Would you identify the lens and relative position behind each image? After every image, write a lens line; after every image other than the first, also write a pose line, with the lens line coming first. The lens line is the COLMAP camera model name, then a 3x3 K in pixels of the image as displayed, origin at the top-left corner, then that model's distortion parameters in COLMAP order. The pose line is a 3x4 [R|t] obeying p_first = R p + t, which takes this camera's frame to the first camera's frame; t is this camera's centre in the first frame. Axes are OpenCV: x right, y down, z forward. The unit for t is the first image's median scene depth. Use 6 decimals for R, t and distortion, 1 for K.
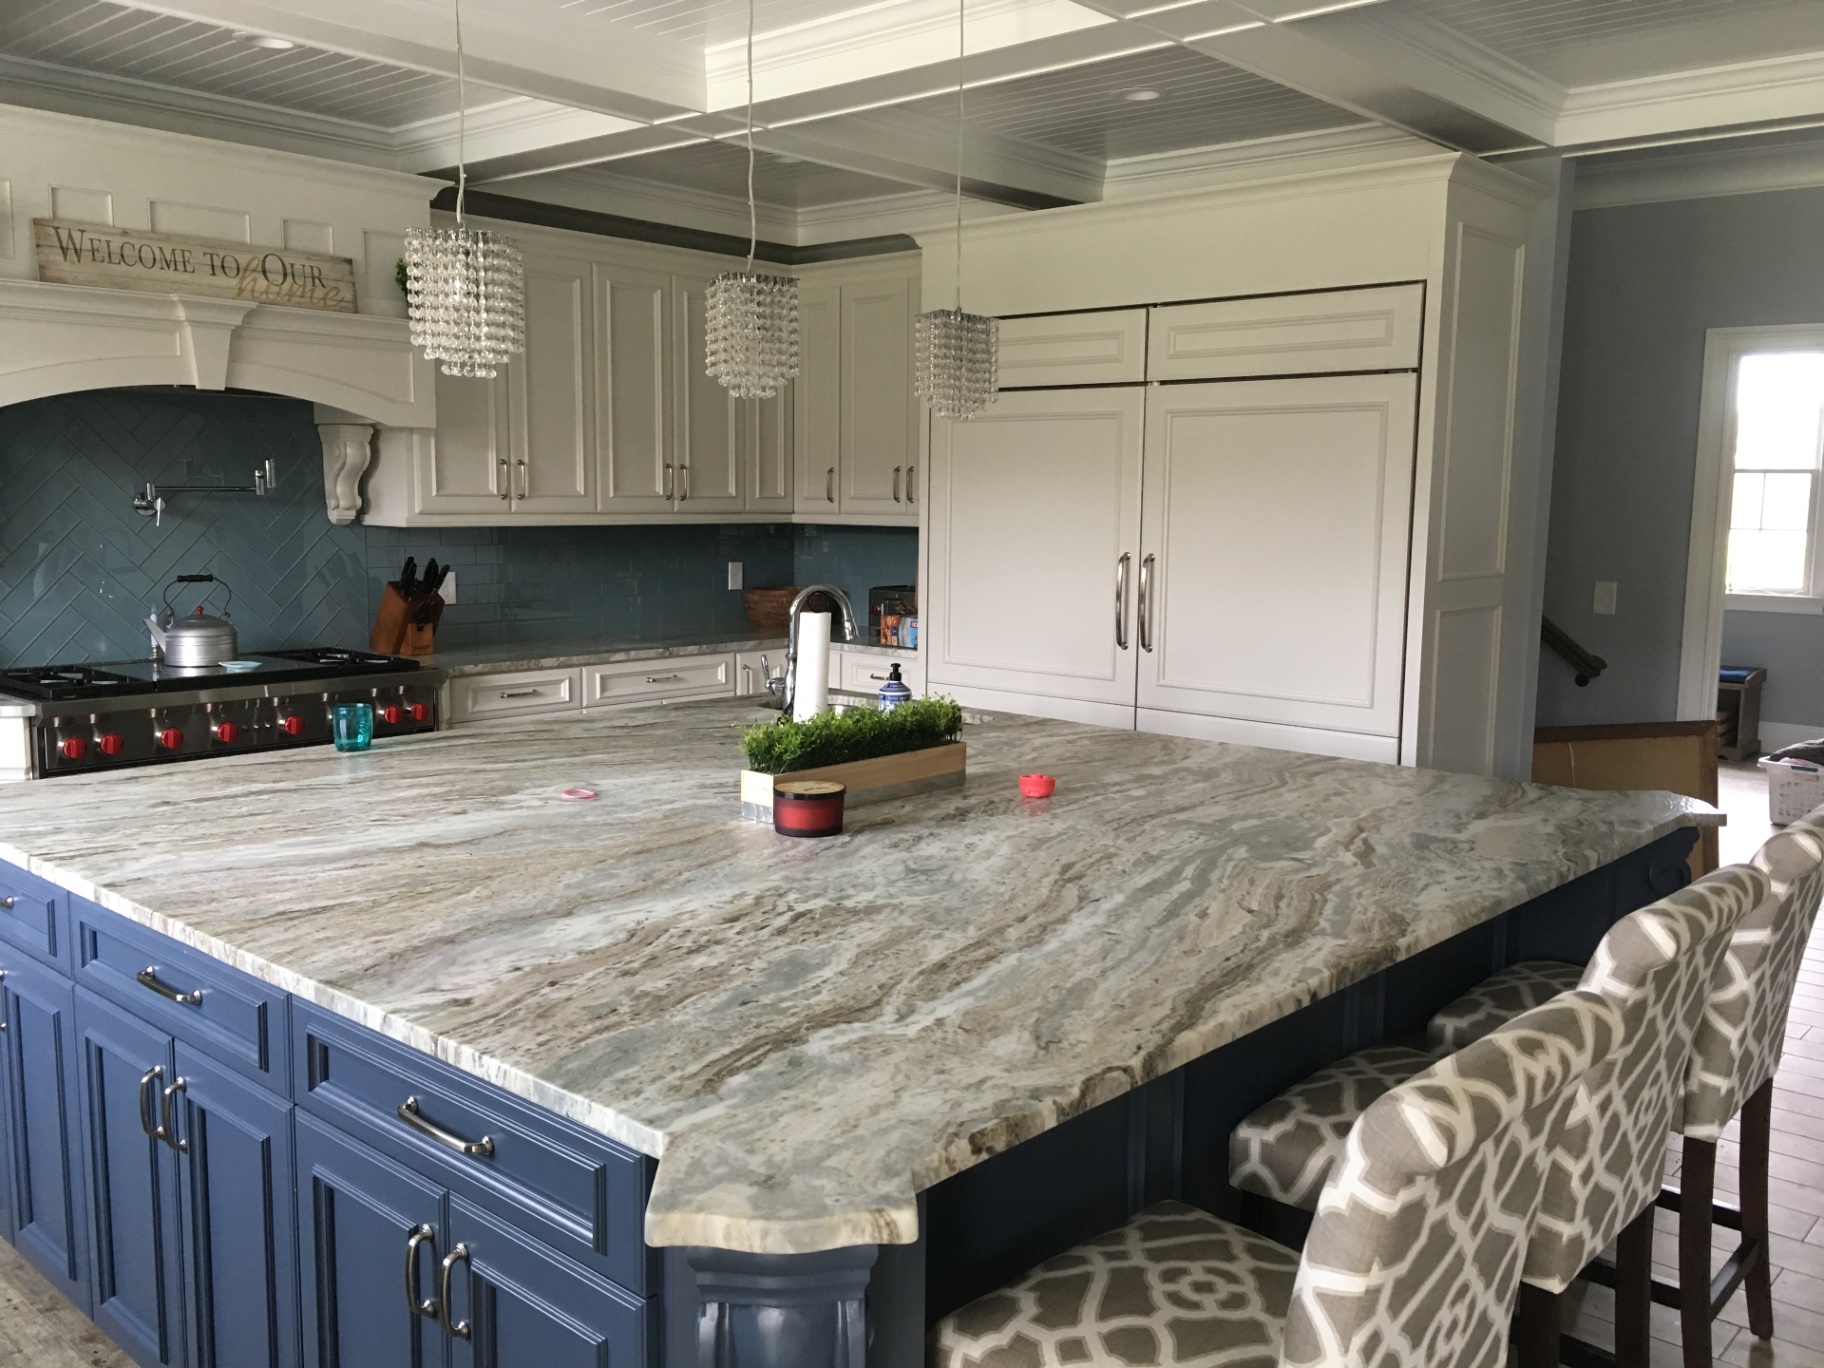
lens RADIAL K [[1552.0, 0, 912.0], [0, 1552.0, 684.0], [0, 0, 1]] dist [0.083871, -0.115452]
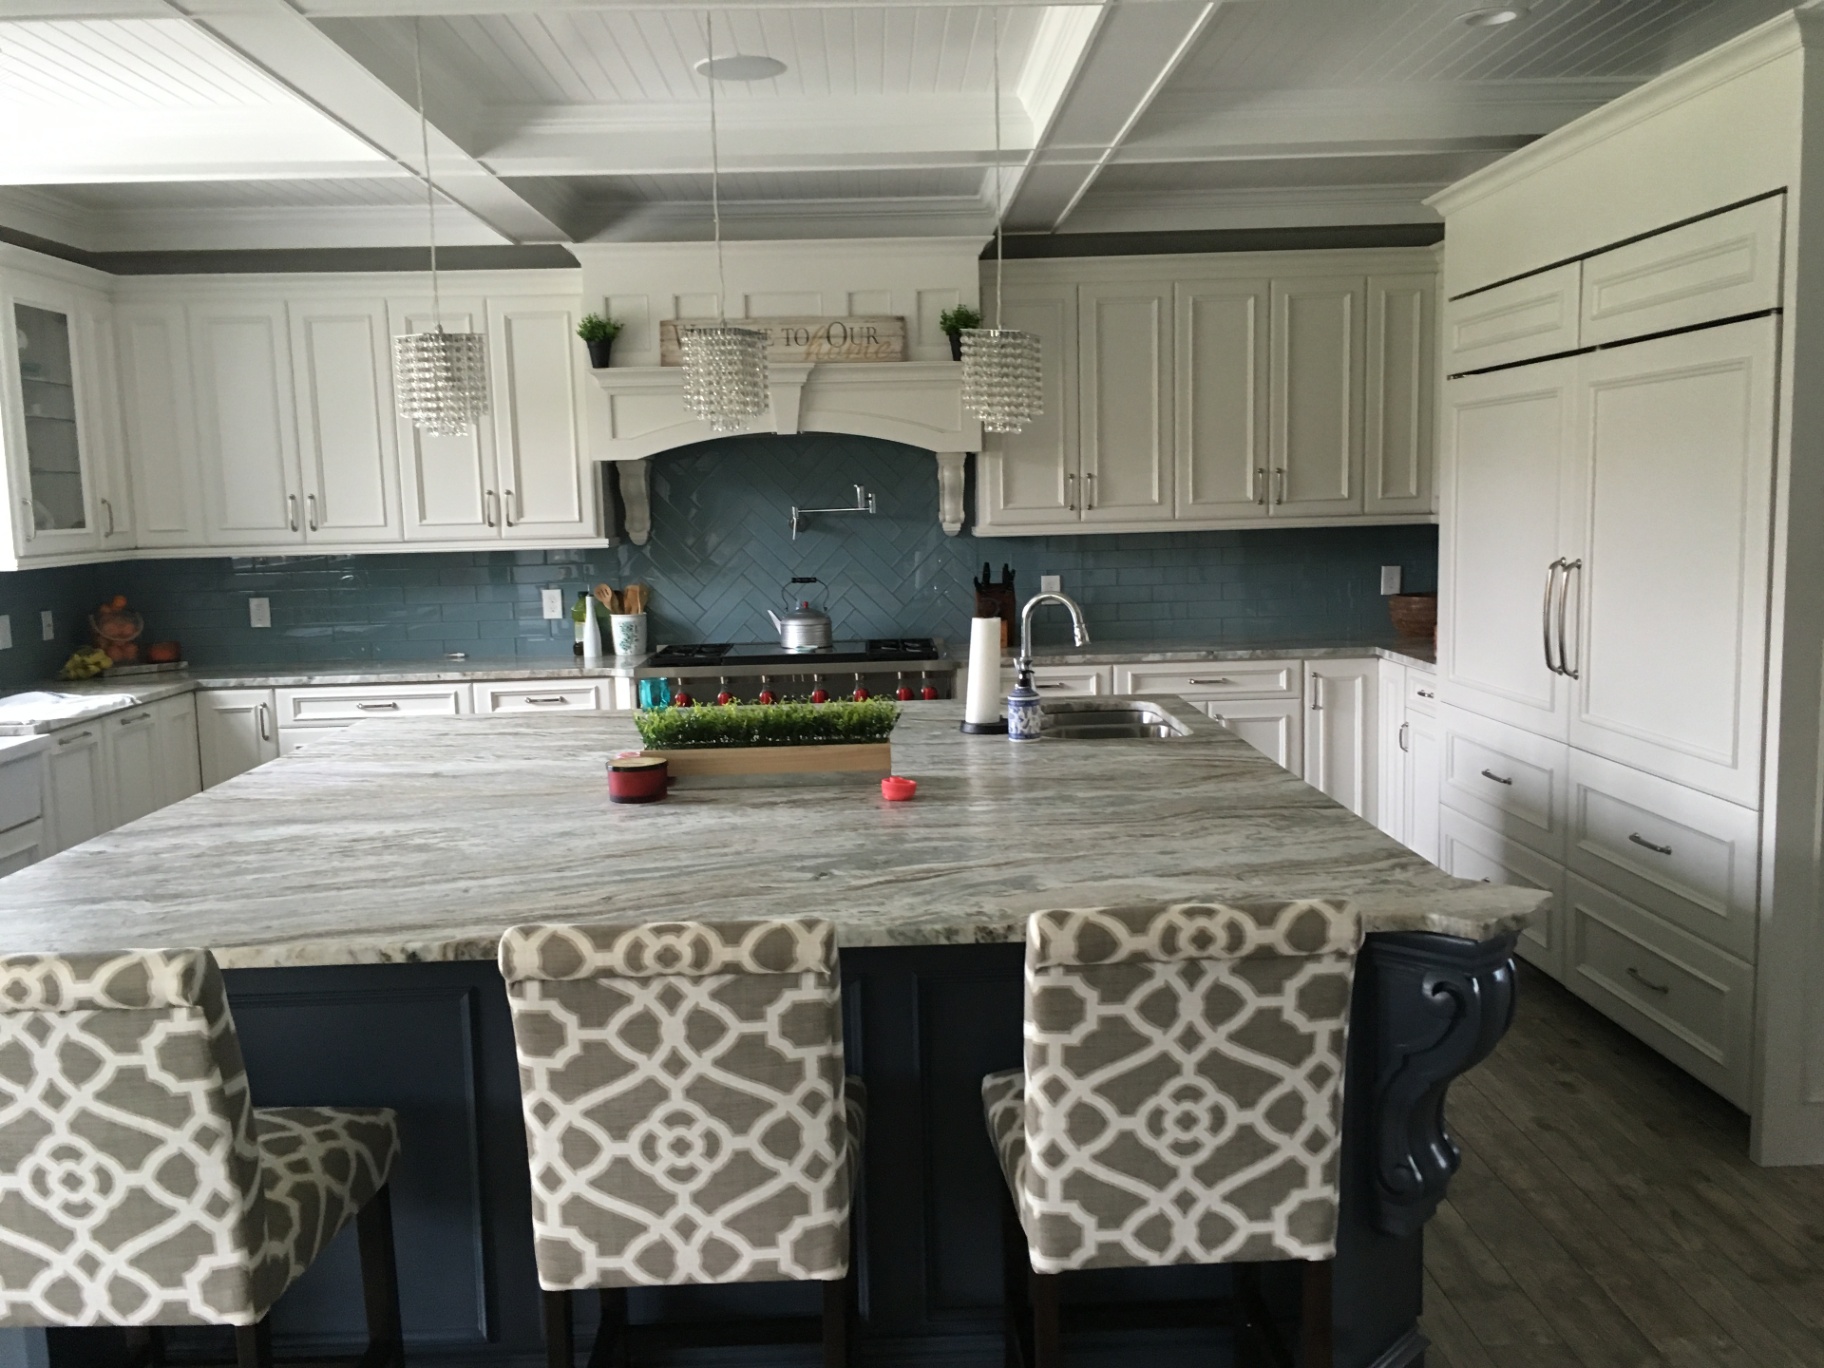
lens RADIAL K [[1552.0, 0, 912.0], [0, 1552.0, 684.0], [0, 0, 1]] dist [0.083871, -0.115452]
pose [[0.684898, 0.059427, -0.726211, 0.523869], [-0.057944, 0.997954, 0.027017, -0.020813], [0.726331, 0.023575, 0.686941, 0.184510]]
